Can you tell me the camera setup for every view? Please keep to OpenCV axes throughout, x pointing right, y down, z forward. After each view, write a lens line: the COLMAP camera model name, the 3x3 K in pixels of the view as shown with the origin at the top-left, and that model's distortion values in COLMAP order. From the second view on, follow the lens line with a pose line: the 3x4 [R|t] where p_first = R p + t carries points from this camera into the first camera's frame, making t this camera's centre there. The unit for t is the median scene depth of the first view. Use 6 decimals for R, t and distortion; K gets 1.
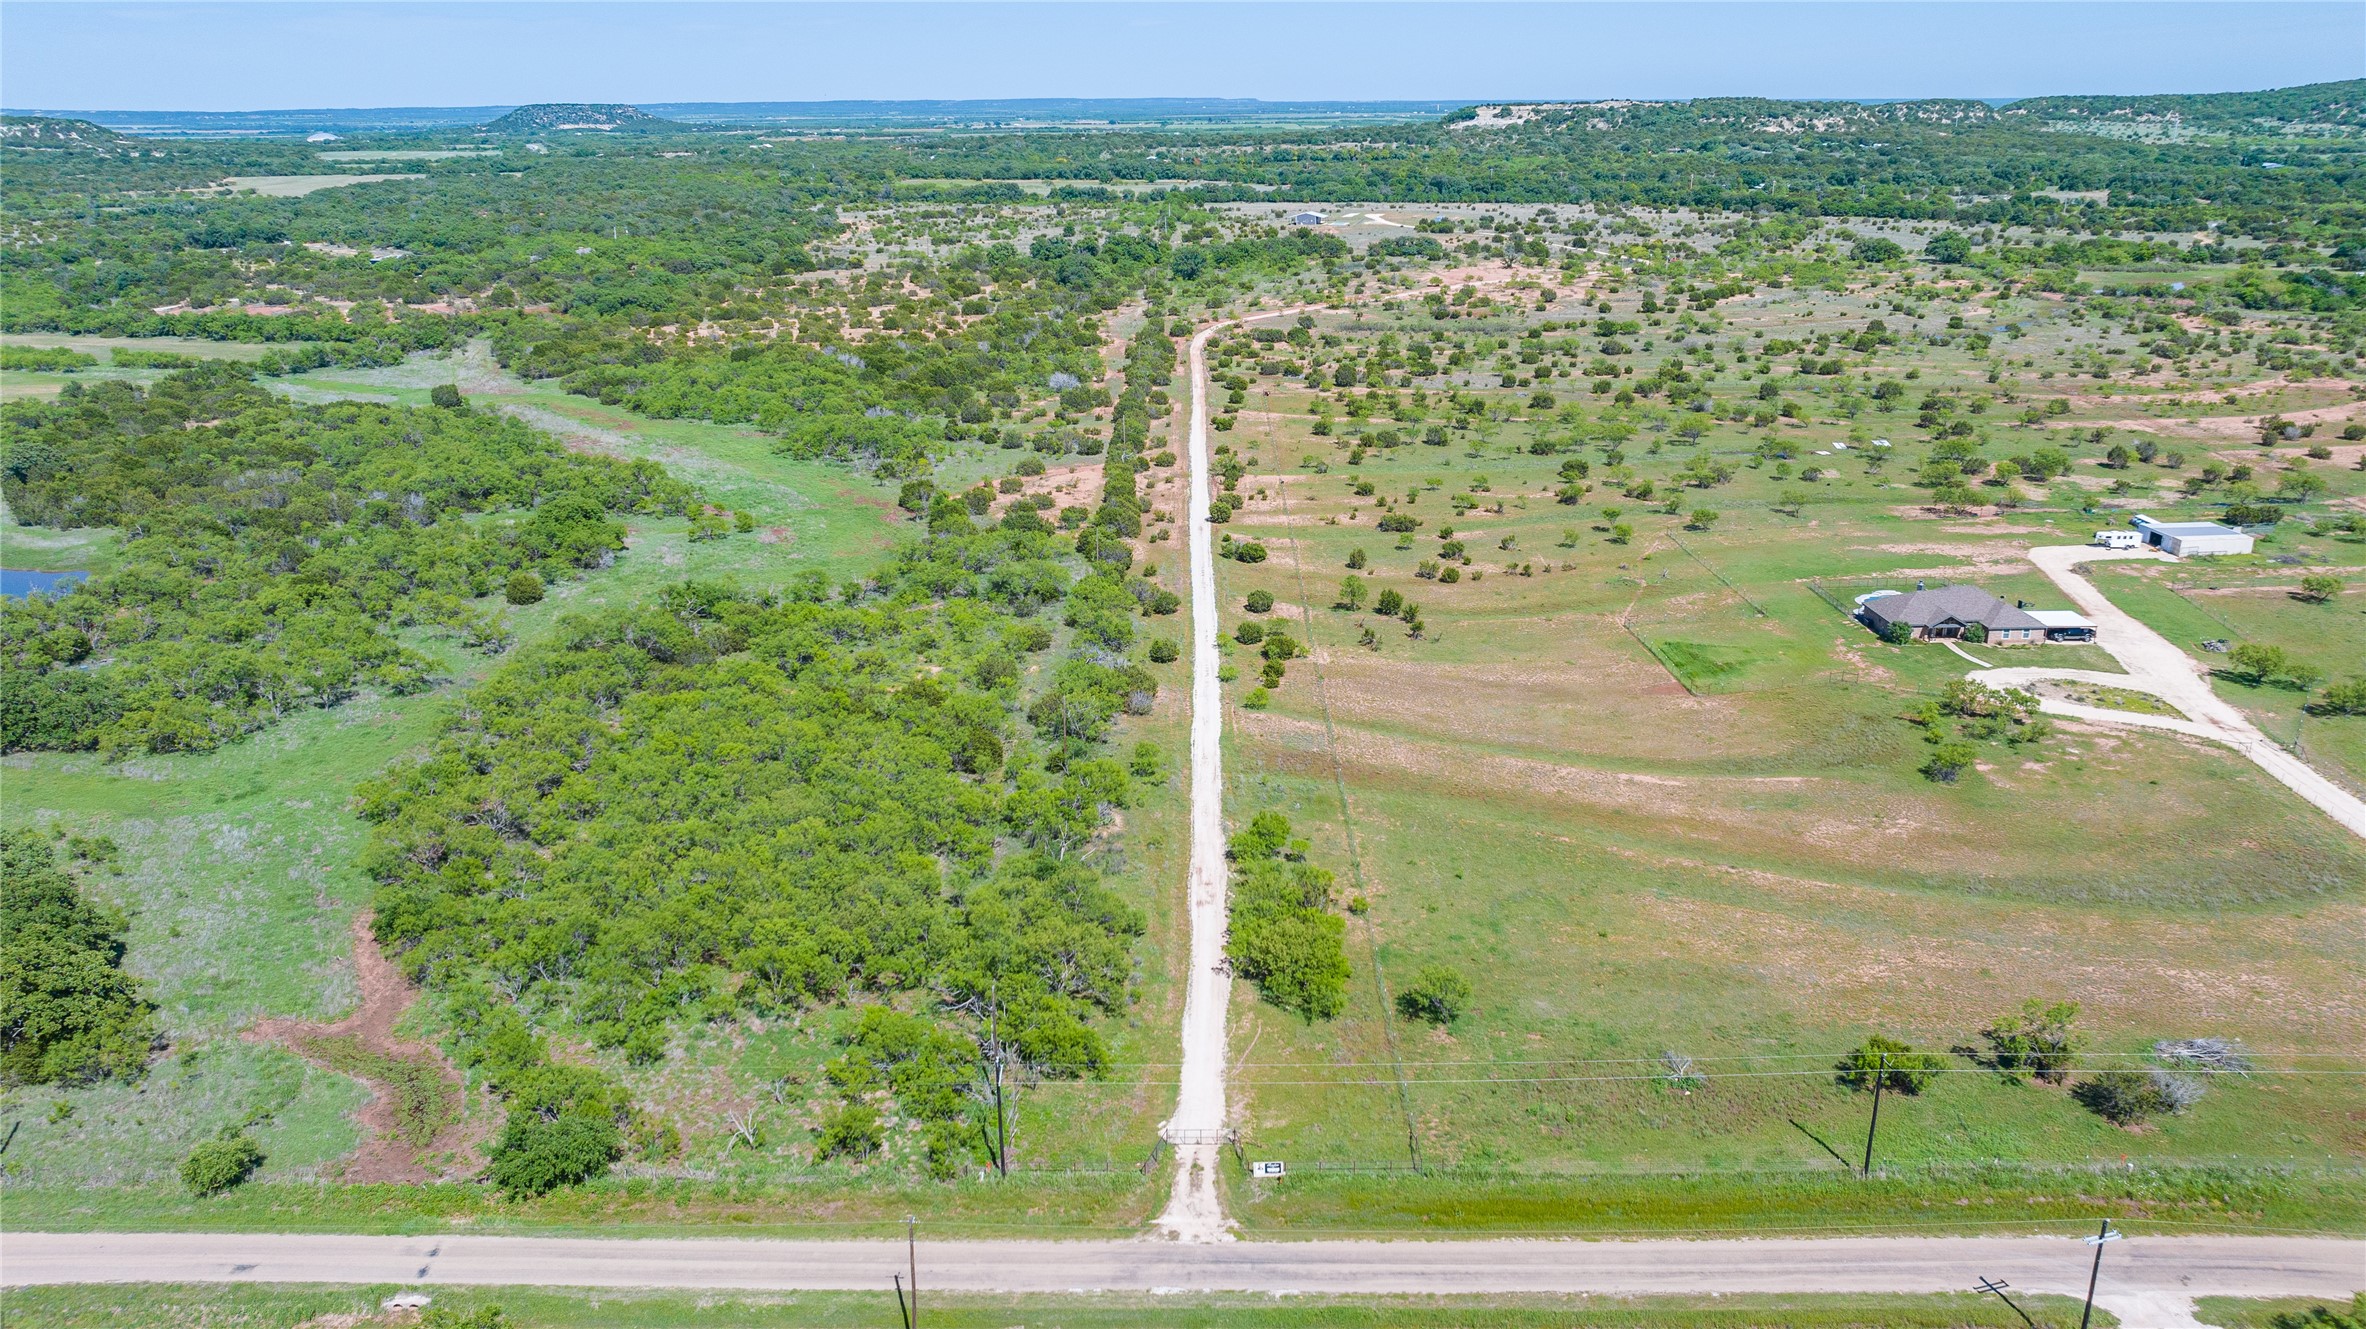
lens RADIAL K [[1664.6, 0, 1180.9], [0, 1664.6, 667.1], [0, 0, 1]] dist [-0.041672, 0.045228]
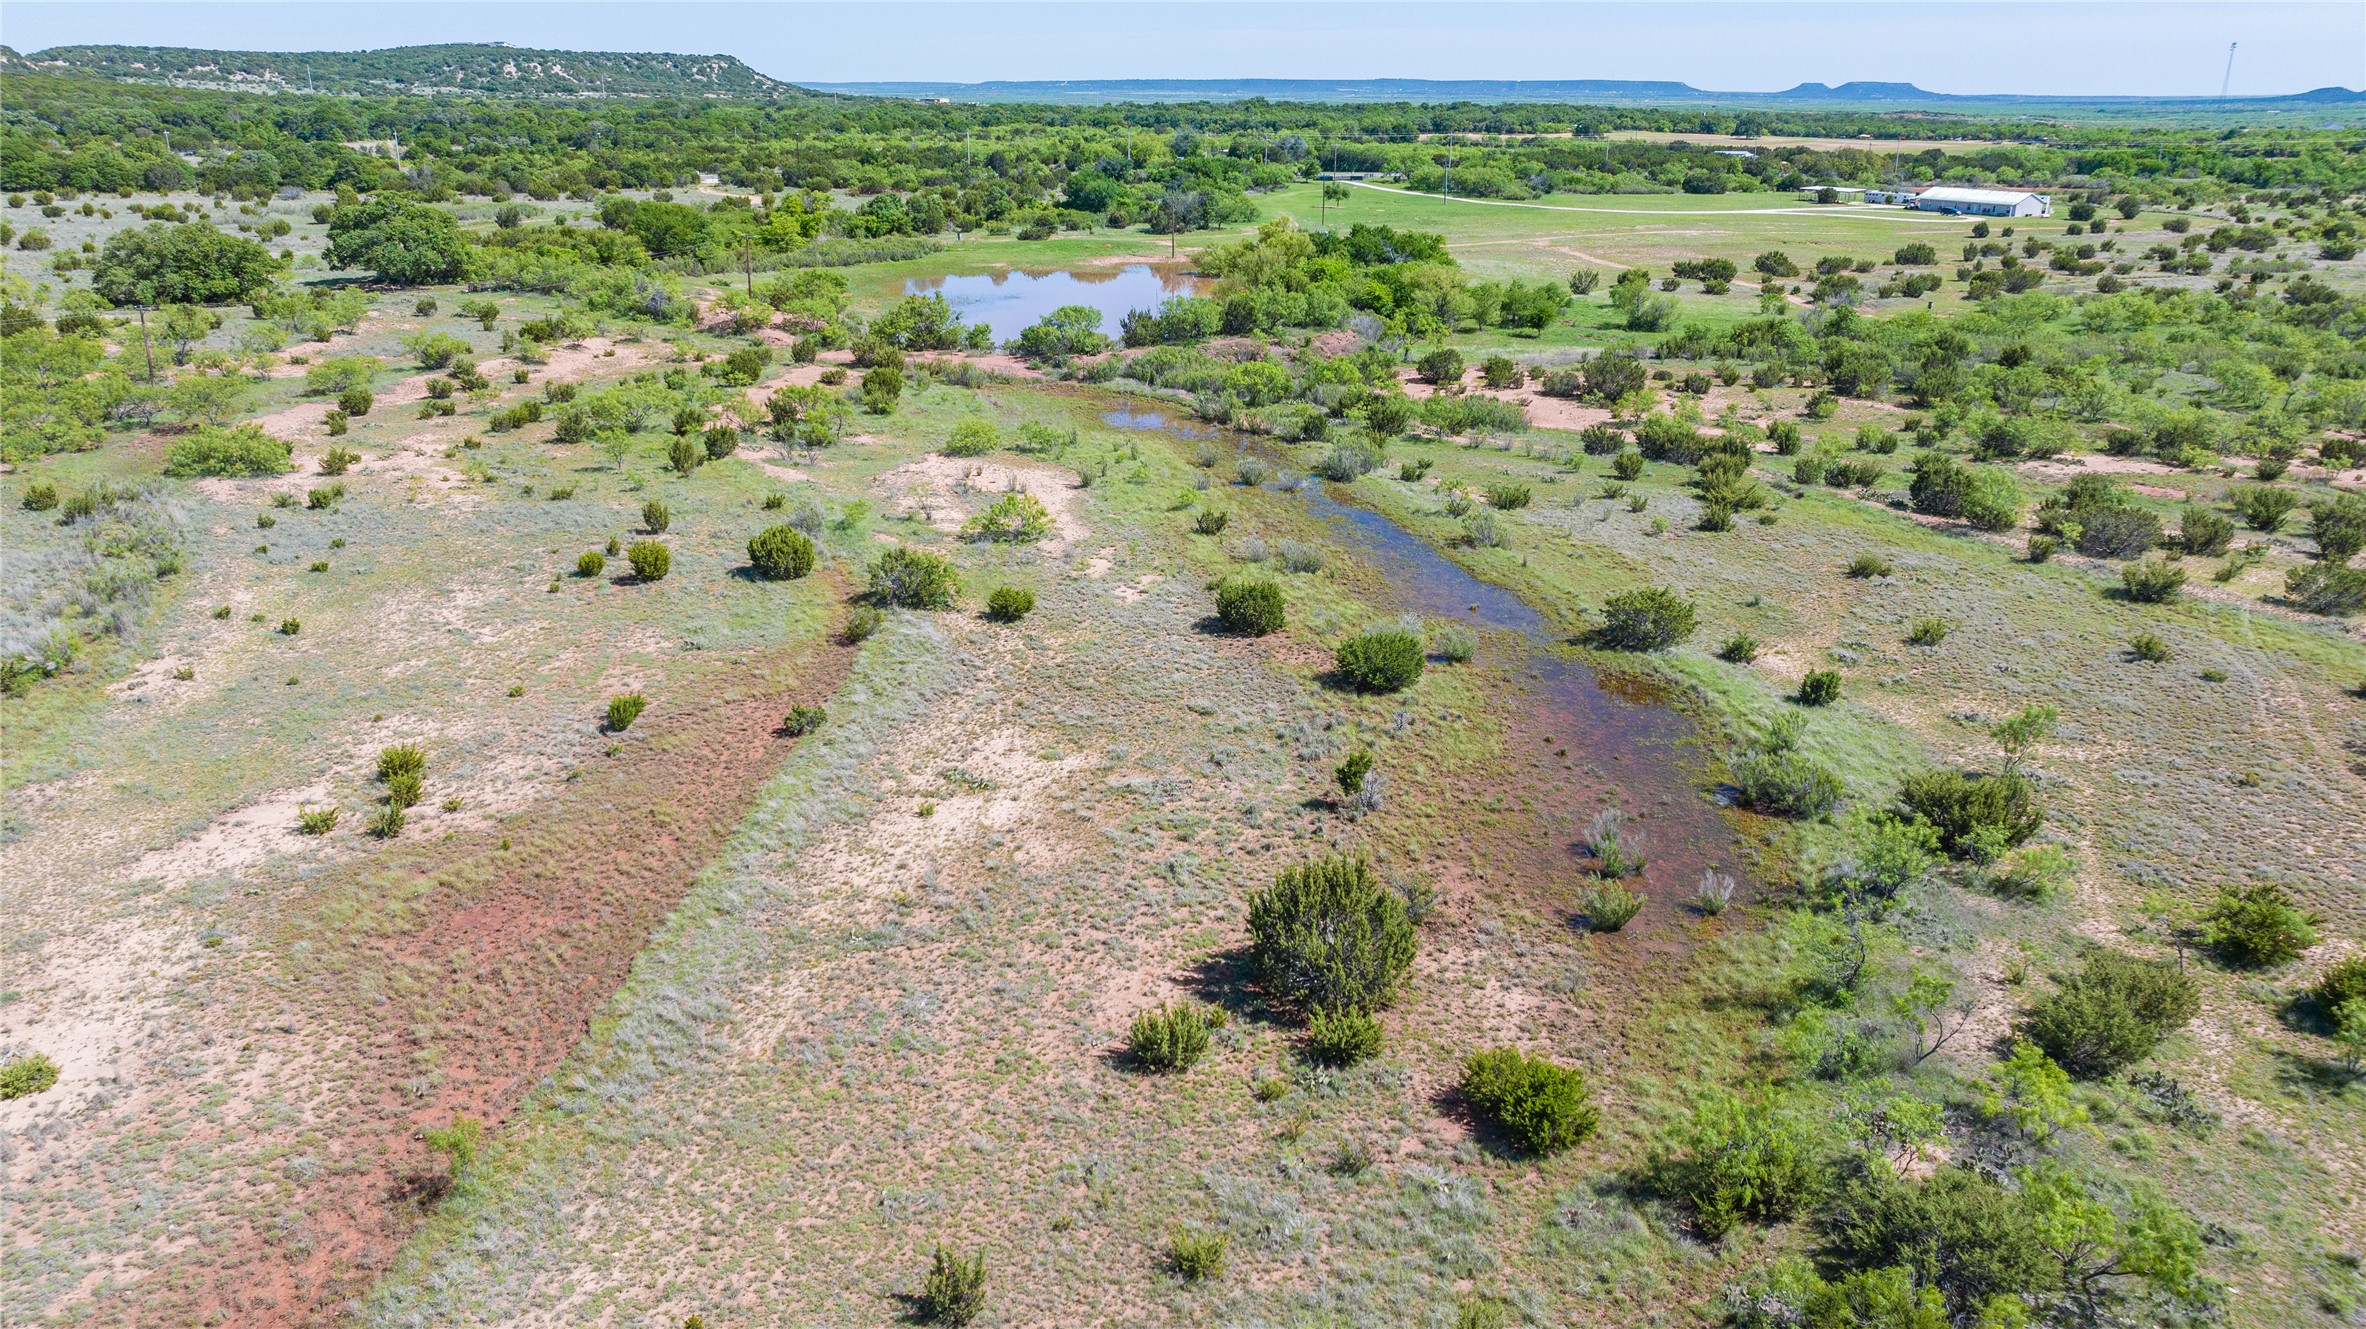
lens RADIAL K [[1664.6, 0, 1211.2], [0, 1664.6, 674.2], [0, 0, 1]] dist [-0.041672, 0.045228]
pose [[0.486877, -0.277245, 0.828303, 0.598533], [0.272961, 0.949090, 0.157227, -0.443275], [-0.829725, 0.149544, 0.537767, 1.723641]]
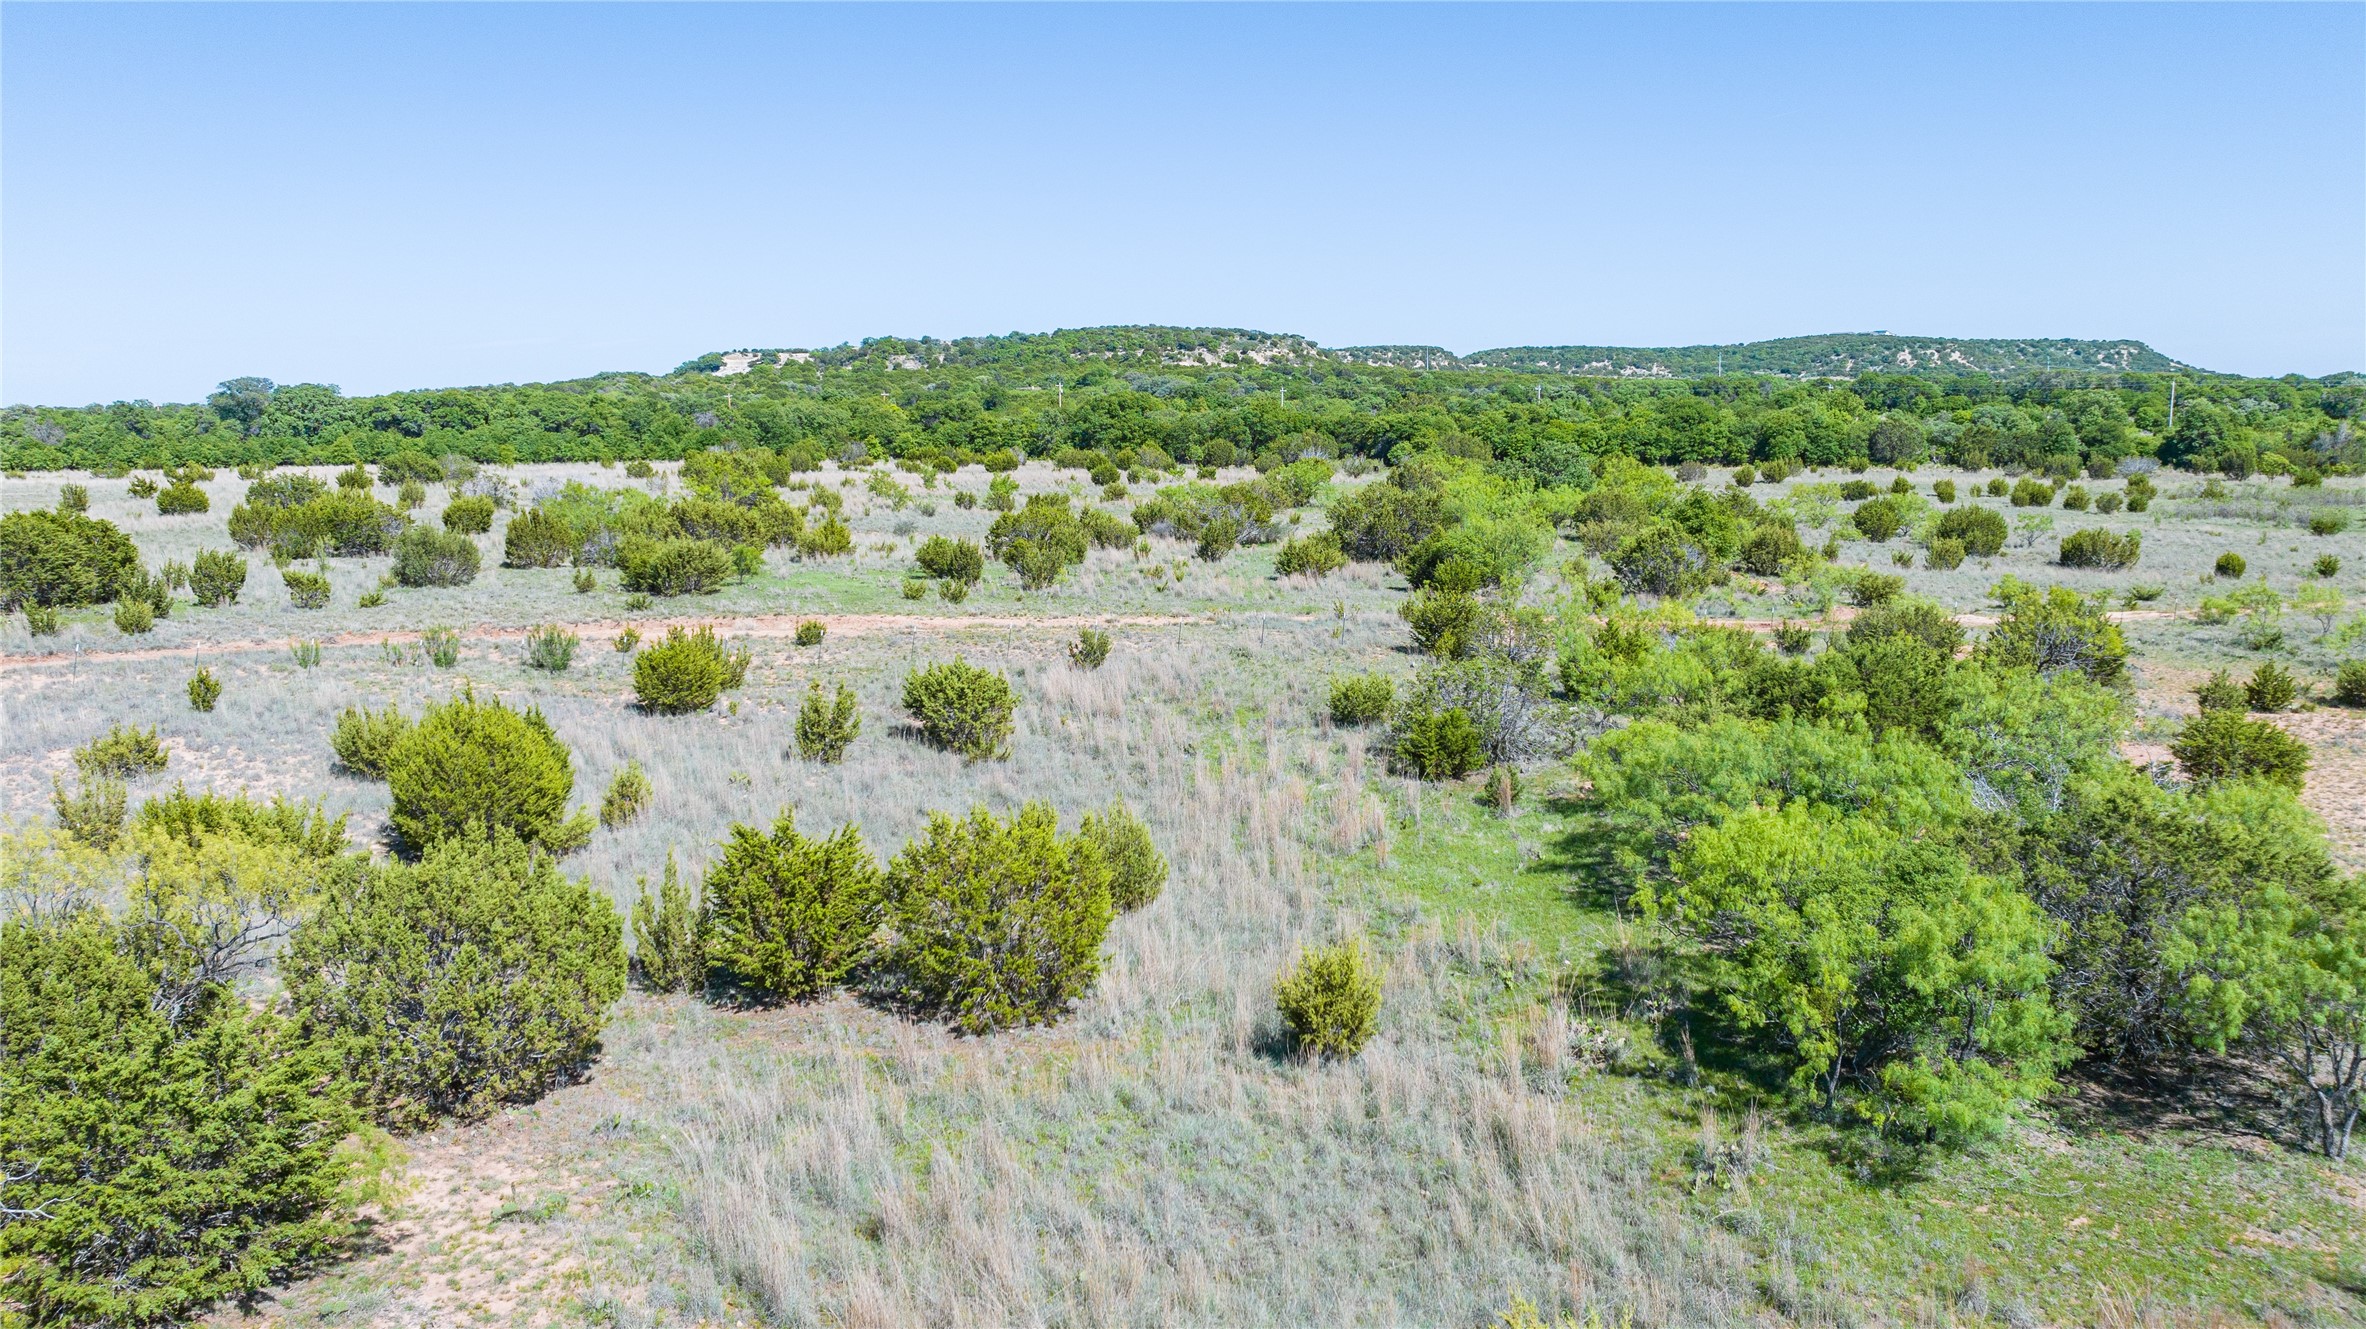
lens RADIAL K [[1753.5, 0, 1185.3], [0, 1753.5, 661.1], [0, 0, 1]] dist [-0.024617, -0.003738]
pose [[0.938598, -0.053562, 0.340829, 0.760700], [0.116509, 0.979050, -0.166991, -0.644640], [-0.324744, 0.196448, 0.925175, 2.453342]]
